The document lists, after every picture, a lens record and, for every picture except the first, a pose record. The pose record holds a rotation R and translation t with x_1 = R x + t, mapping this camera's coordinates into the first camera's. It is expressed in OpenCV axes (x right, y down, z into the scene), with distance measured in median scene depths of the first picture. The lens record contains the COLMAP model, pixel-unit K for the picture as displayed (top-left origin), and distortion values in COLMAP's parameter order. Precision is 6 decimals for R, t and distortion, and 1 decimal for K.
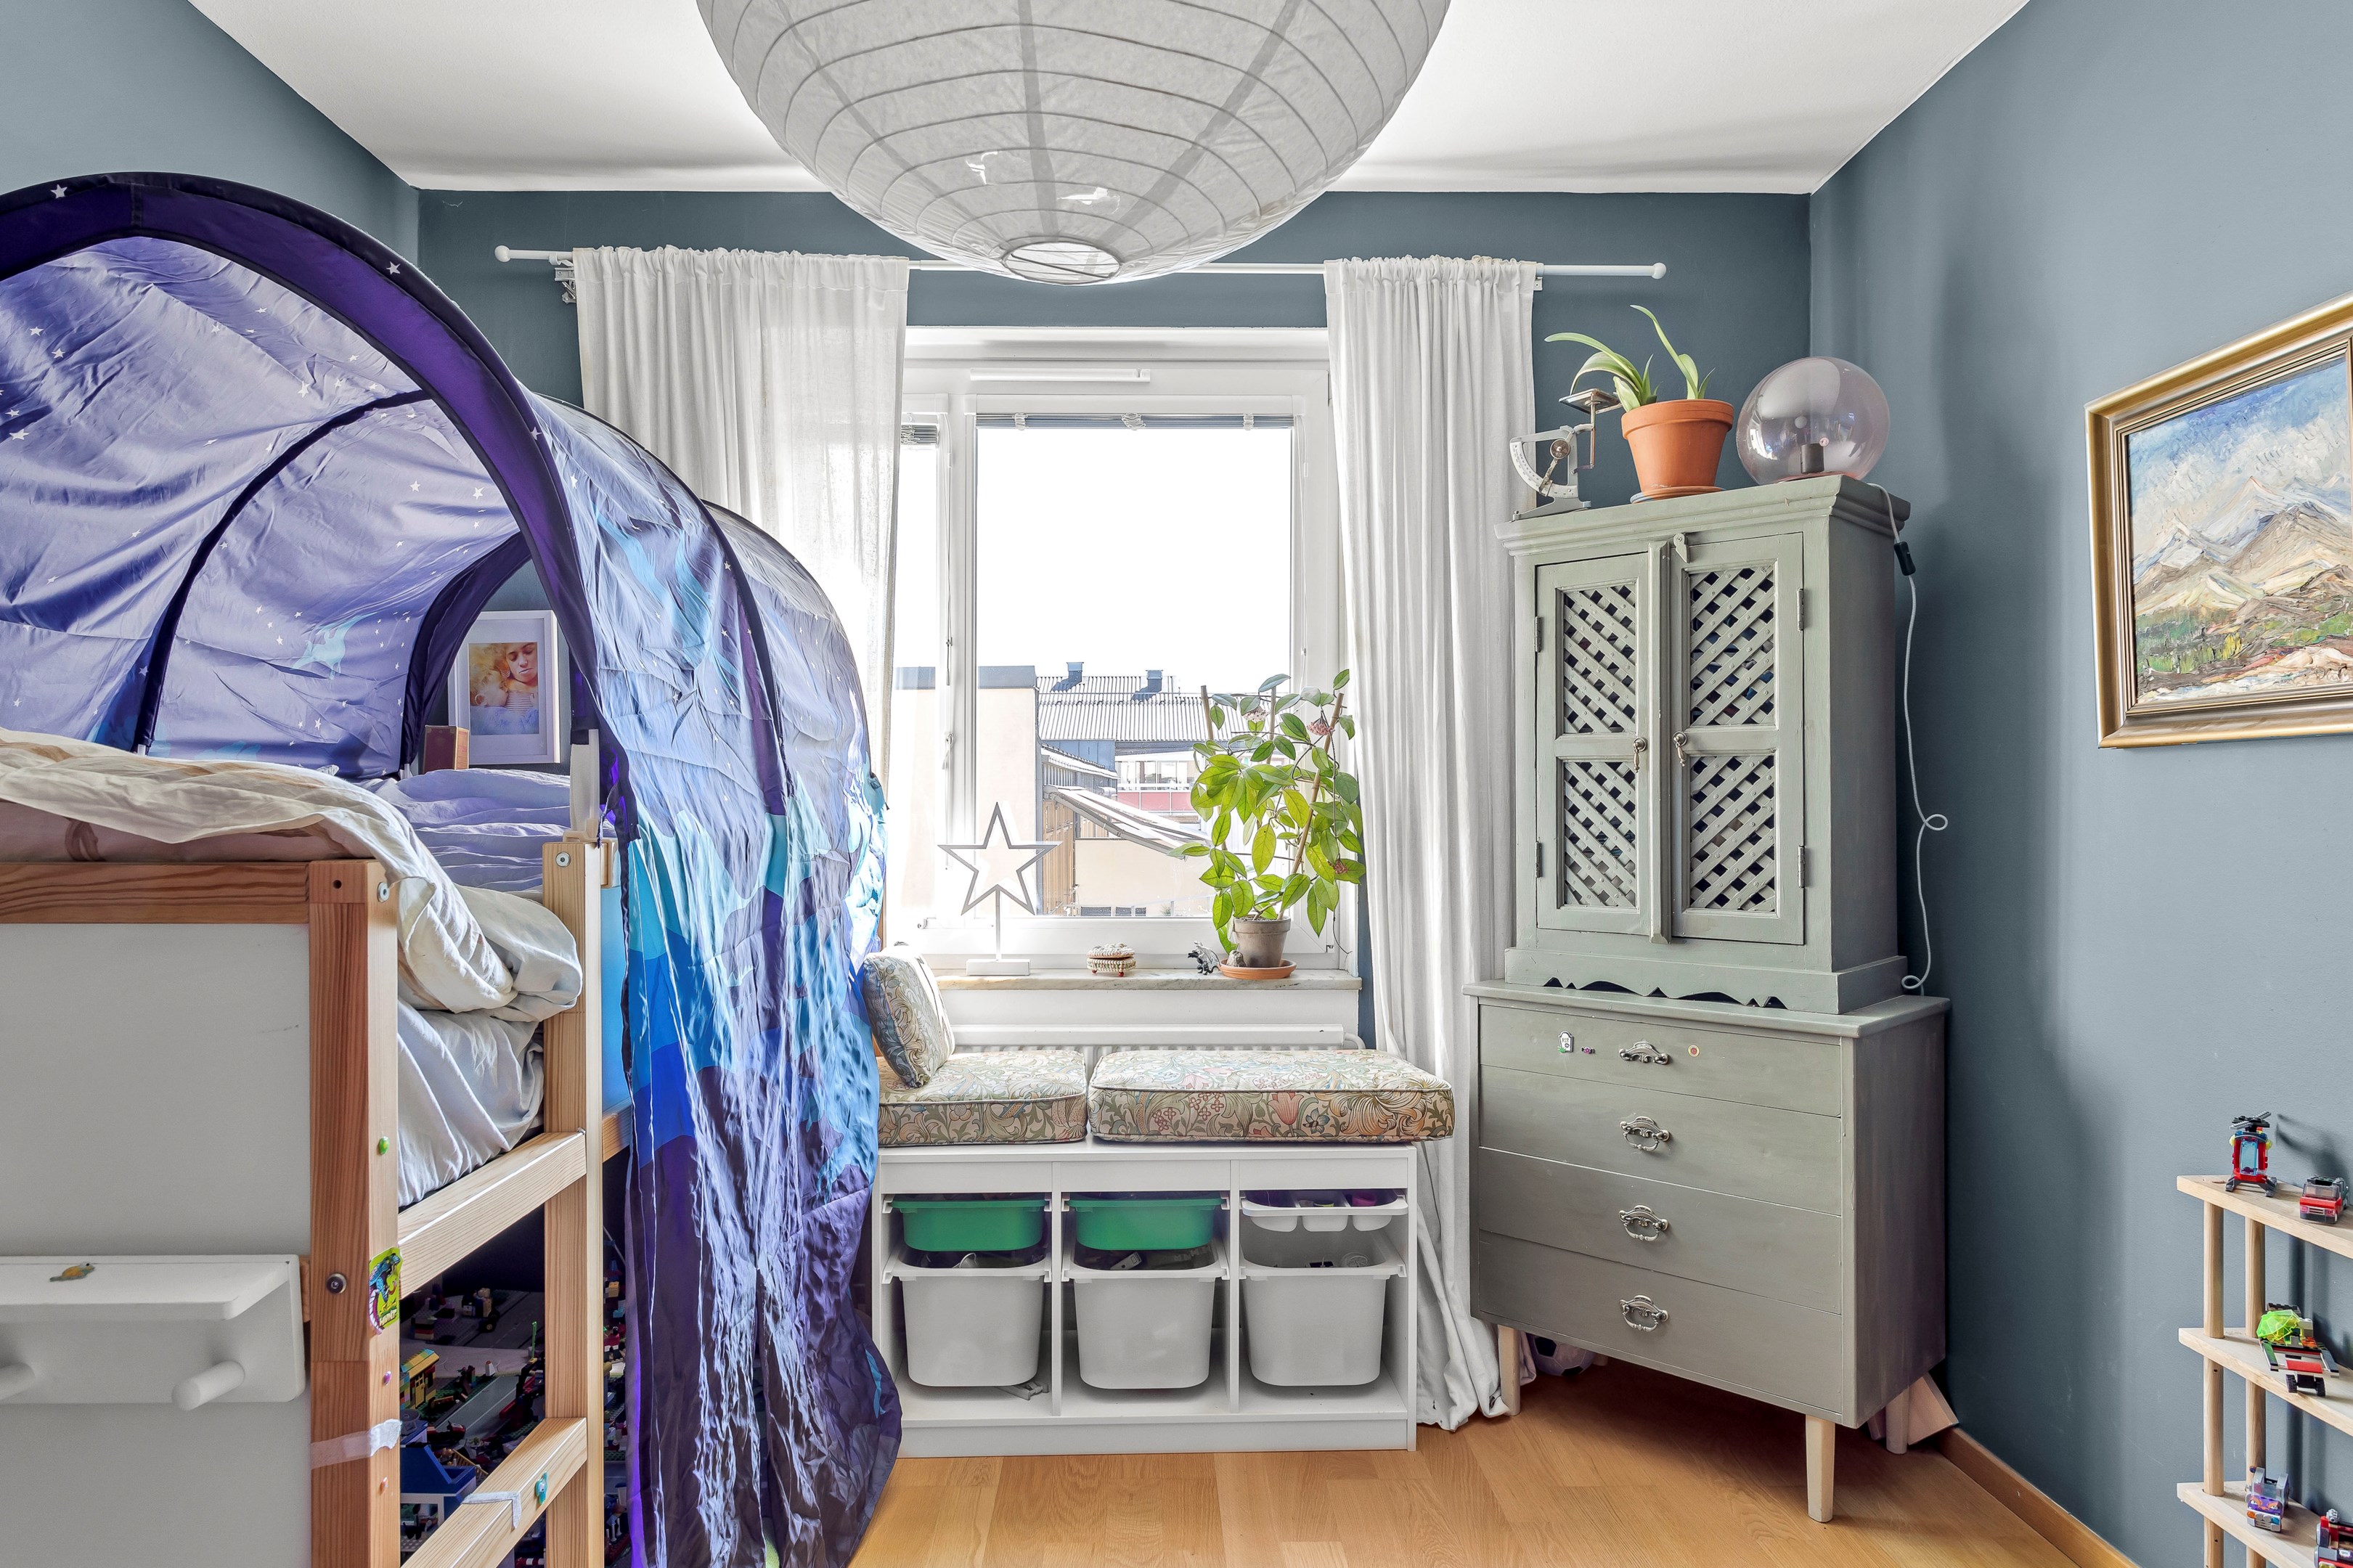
lens RADIAL K [[1443.3, 0, 1136.2], [0, 1443.3, 787.8], [0, 0, 1]] dist [-0.008059, 0.005213]
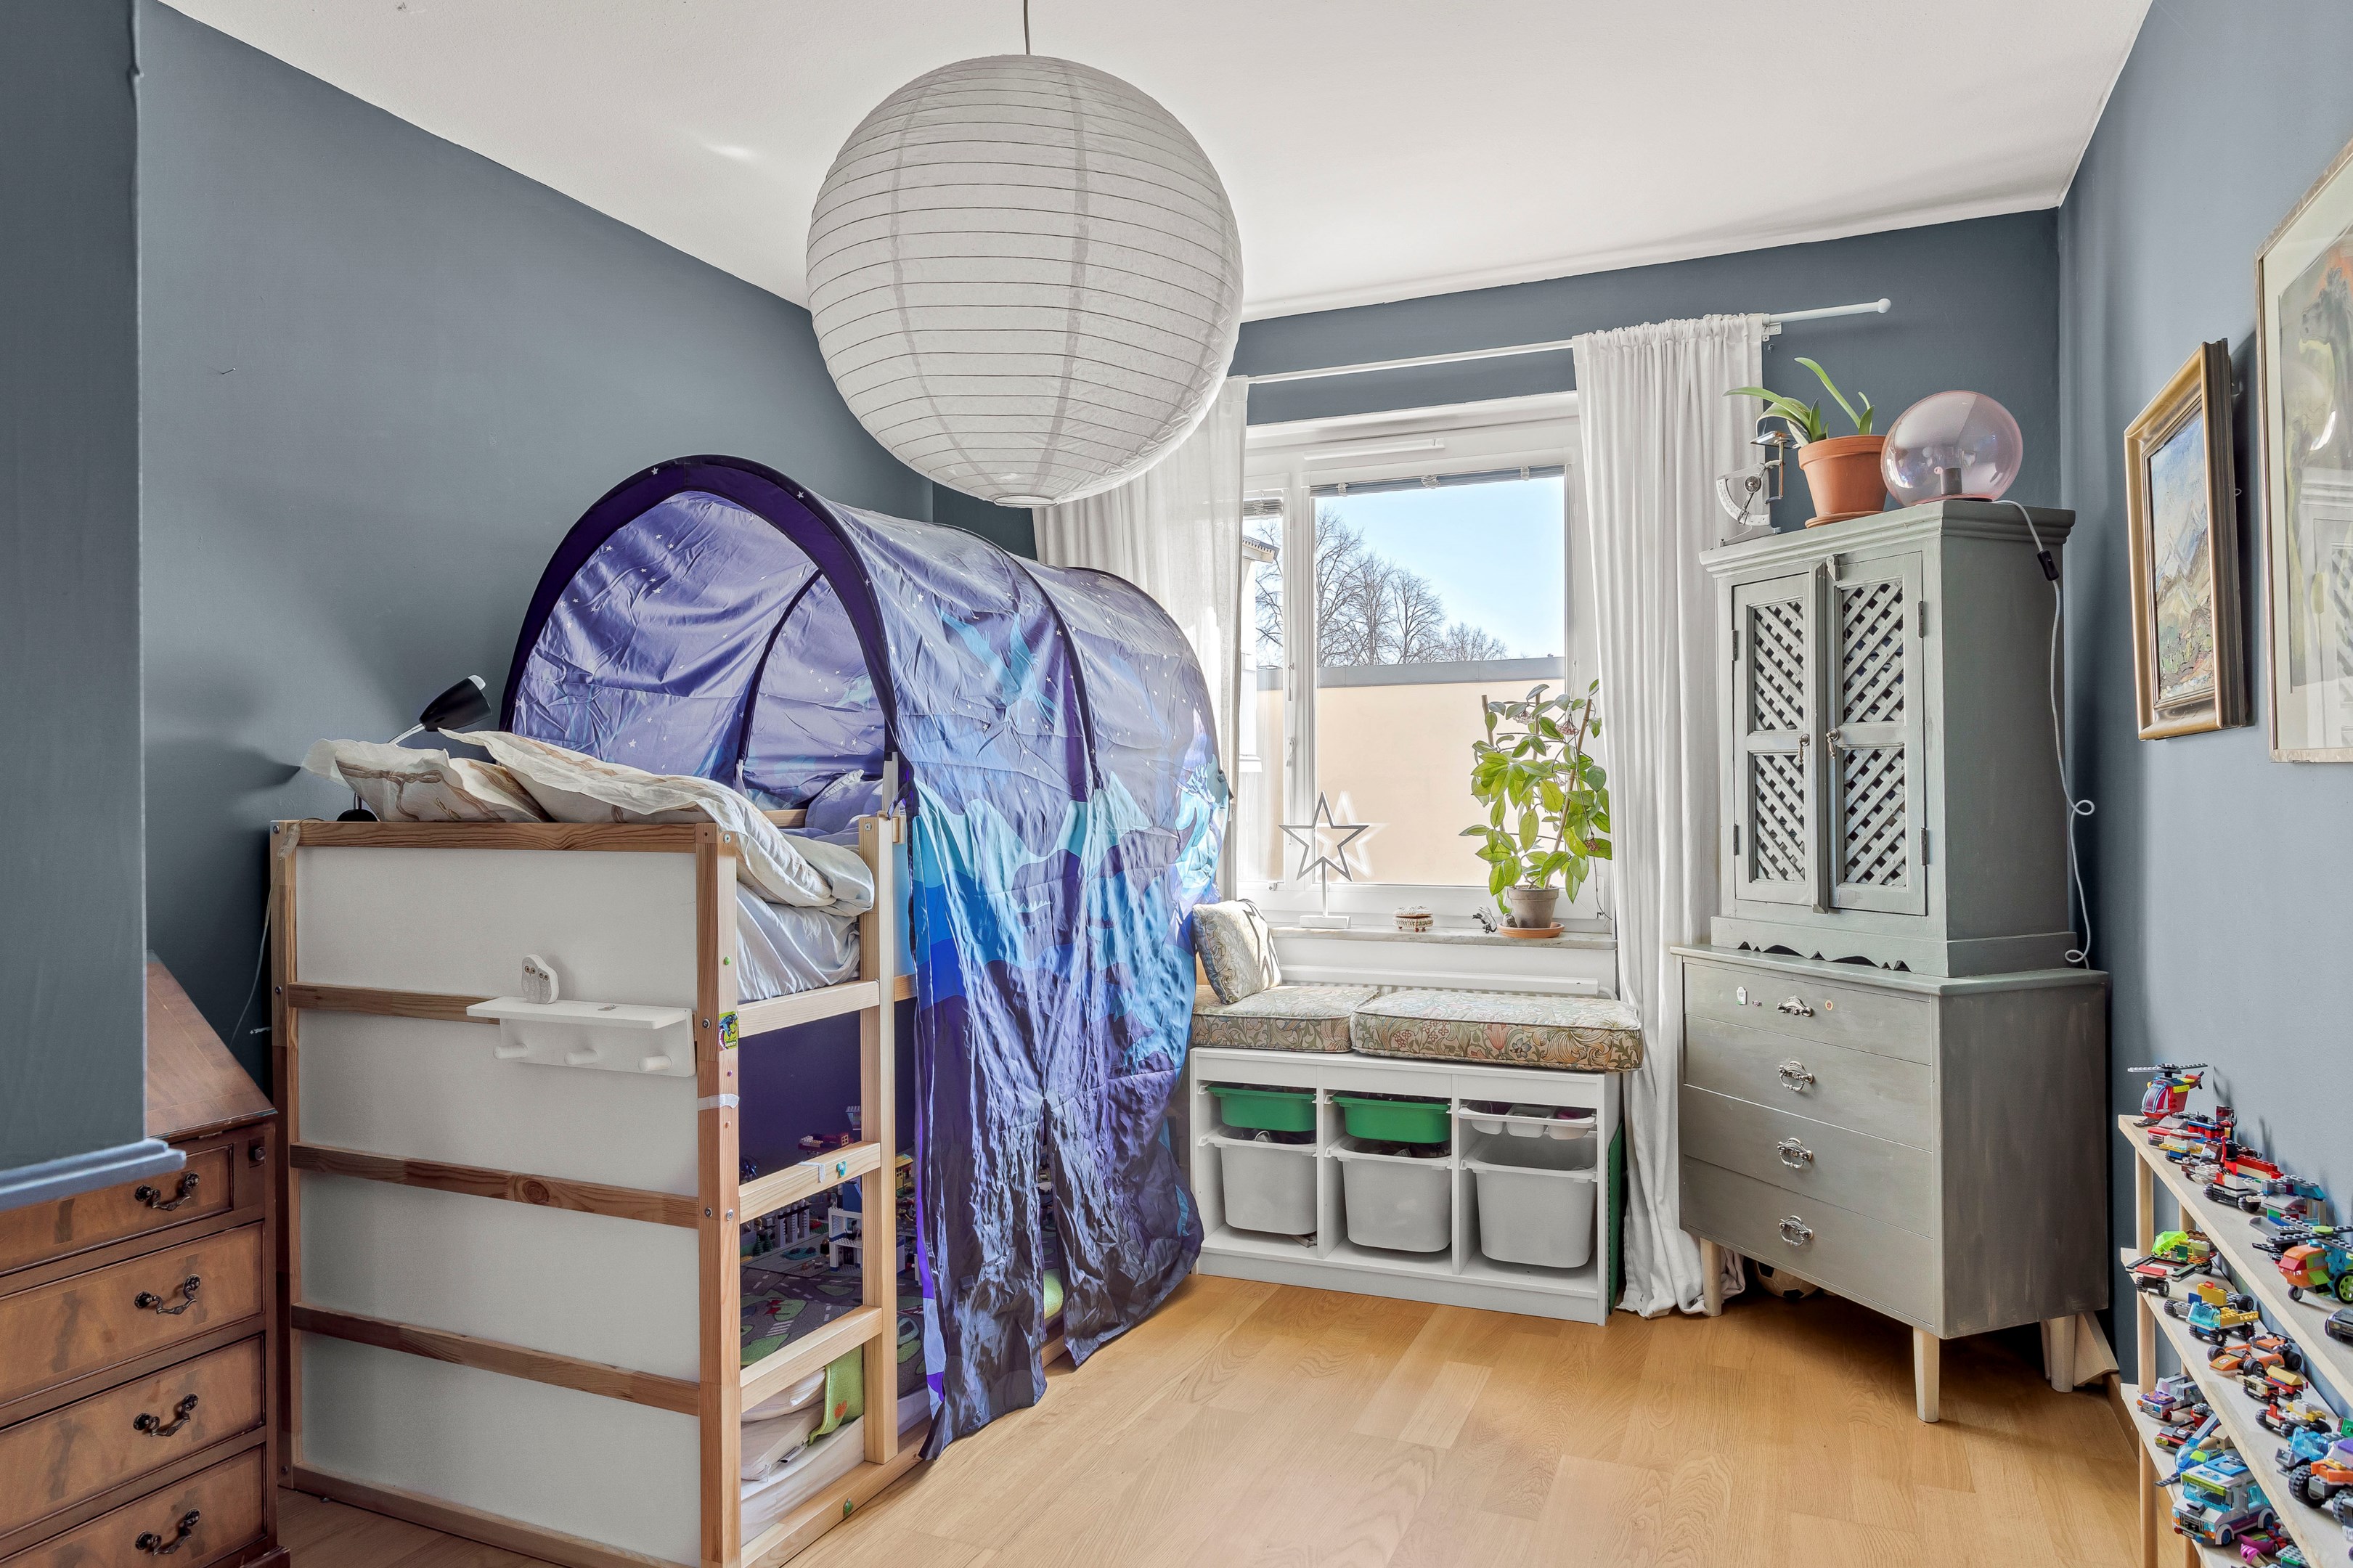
lens RADIAL K [[1443.3, 0, 1188.6], [0, 1443.3, 765.6], [0, 0, 1]] dist [-0.008059, 0.005213]
pose [[0.915502, -0.011367, -0.402154, 0.376113], [0.008599, 0.999925, -0.008687, -0.003765], [0.402222, 0.004495, 0.915531, -0.259087]]
